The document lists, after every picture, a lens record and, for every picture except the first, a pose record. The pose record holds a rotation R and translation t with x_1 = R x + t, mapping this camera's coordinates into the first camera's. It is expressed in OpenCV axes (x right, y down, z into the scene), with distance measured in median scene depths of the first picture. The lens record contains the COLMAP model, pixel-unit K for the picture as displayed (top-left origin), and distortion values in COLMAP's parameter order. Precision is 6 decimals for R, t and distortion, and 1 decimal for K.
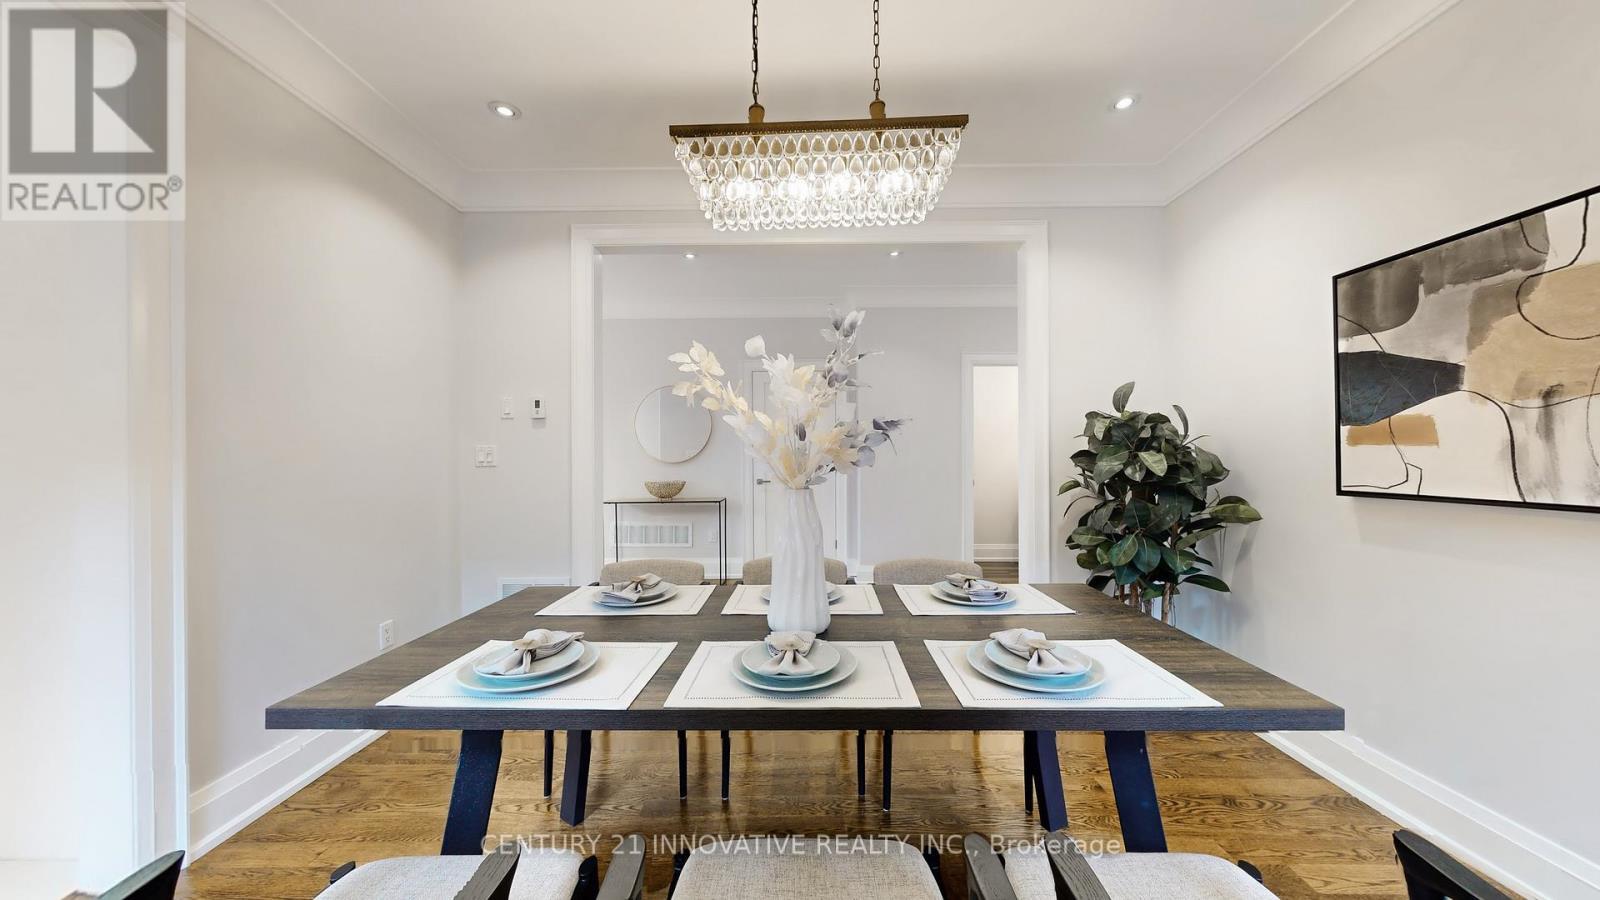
lens RADIAL K [[520.0, 0, 805.6], [0, 520.0, 446.2], [0, 0, 1]] dist [-0.001504, -0.000049]
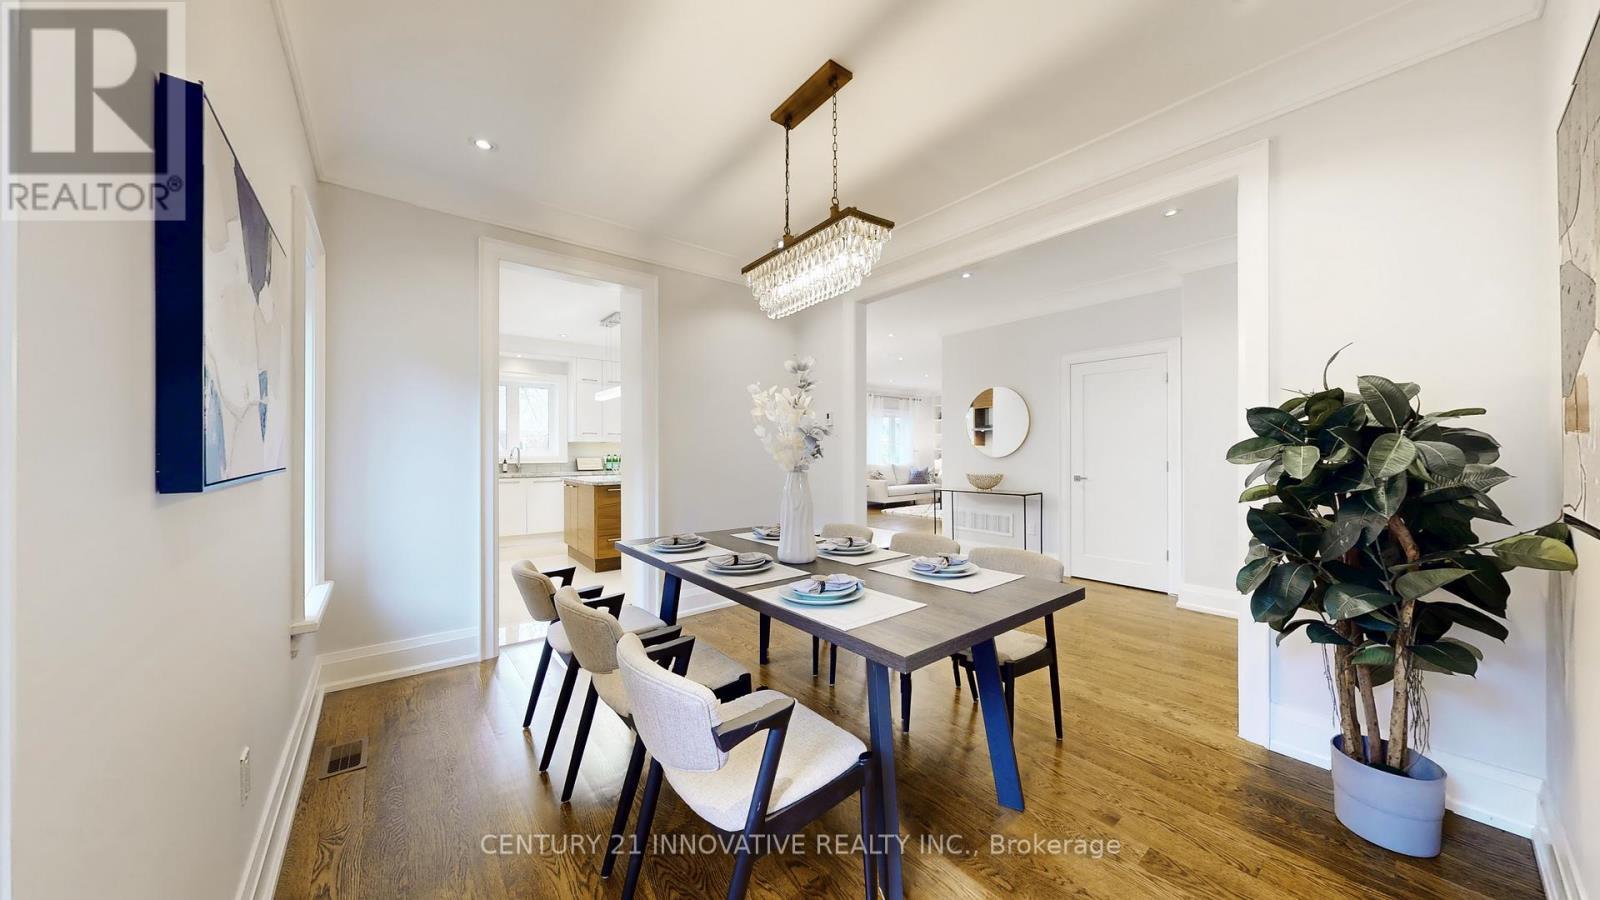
lens RADIAL K [[520.0, 0, 816.7], [0, 520.0, 452.2], [0, 0, 1]] dist [-0.001504, -0.000049]
pose [[0.642390, 0.005862, -0.766355, 0.595211], [0.011789, 0.999777, 0.017529, -0.004816], [0.766287, -0.020295, 0.642178, 0.018984]]
